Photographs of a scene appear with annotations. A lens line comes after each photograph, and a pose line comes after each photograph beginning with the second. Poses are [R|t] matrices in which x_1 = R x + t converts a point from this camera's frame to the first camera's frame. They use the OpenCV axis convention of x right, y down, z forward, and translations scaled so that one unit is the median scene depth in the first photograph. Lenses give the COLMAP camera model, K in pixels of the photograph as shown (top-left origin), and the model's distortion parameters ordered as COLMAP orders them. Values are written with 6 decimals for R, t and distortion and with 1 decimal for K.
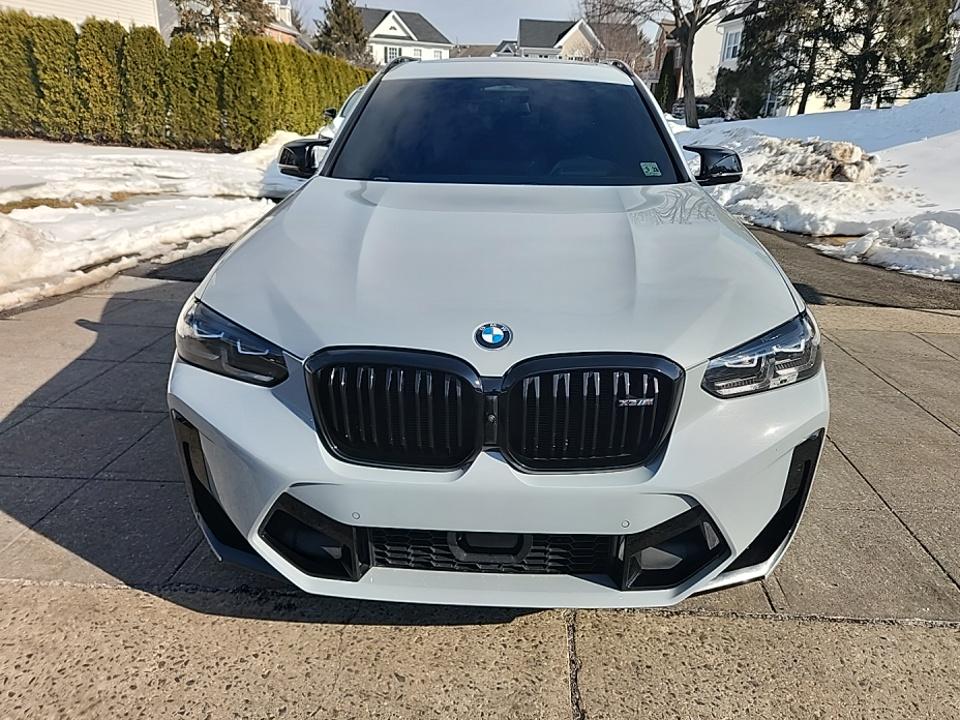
lens RADIAL K [[640.9, 0, 478.6], [0, 640.9, 353.1], [0, 0, 1]] dist [0.022230, -0.016253]
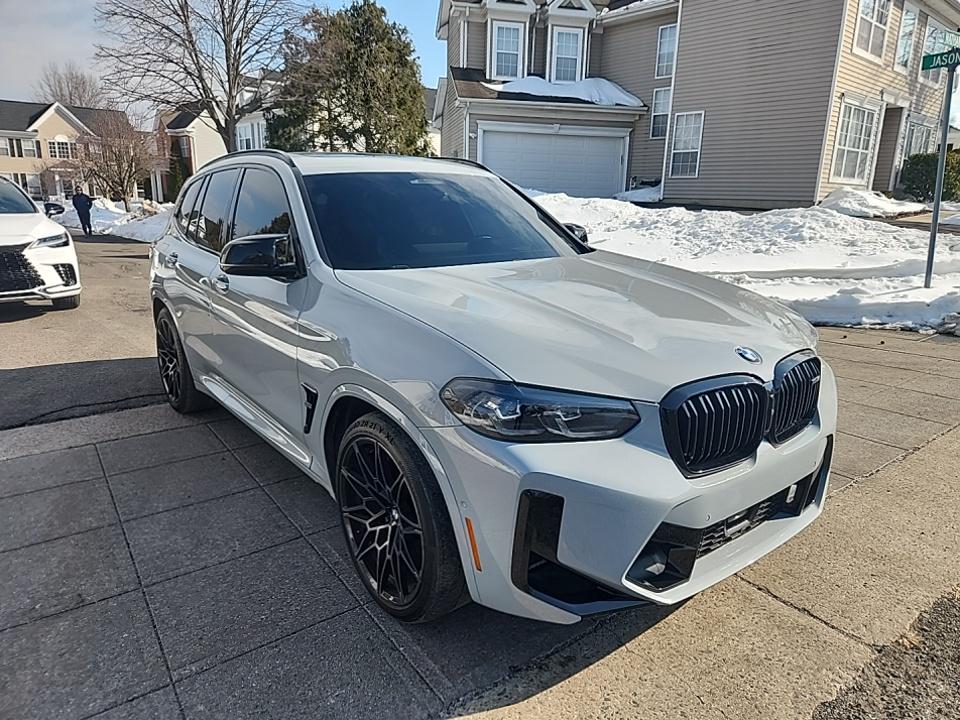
lens RADIAL K [[640.9, 0, 478.0], [0, 640.9, 366.9], [0, 0, 1]] dist [0.022230, -0.016253]
pose [[0.771085, -0.175753, 0.611996, -0.381198], [0.238298, 0.970956, -0.021406, -0.032934], [-0.590459, 0.162343, 0.790571, 0.069862]]
